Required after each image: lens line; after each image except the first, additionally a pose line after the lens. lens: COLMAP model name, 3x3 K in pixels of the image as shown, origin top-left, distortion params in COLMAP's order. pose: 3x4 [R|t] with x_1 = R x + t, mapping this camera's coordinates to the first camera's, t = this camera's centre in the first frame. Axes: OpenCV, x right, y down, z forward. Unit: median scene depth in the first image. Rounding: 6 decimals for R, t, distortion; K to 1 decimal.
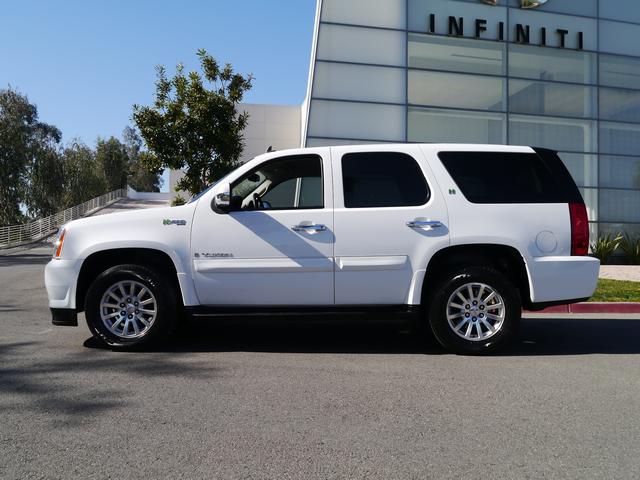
lens RADIAL K [[556.6, 0, 319.8], [0, 556.6, 240.3], [0, 0, 1]] dist [-0.024351, -0.003488]
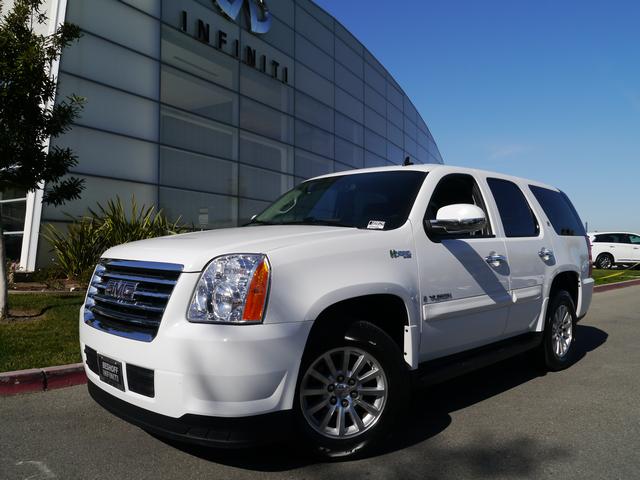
lens RADIAL K [[520.5, 0, 320.7], [0, 520.5, 241.4], [0, 0, 1]] dist [0.000595, 0.003486]
pose [[0.679220, 0.006615, 0.733905, -0.791002], [-0.008196, 0.999965, -0.001427, -0.045322], [-0.733889, -0.005046, 0.679250, 0.615219]]
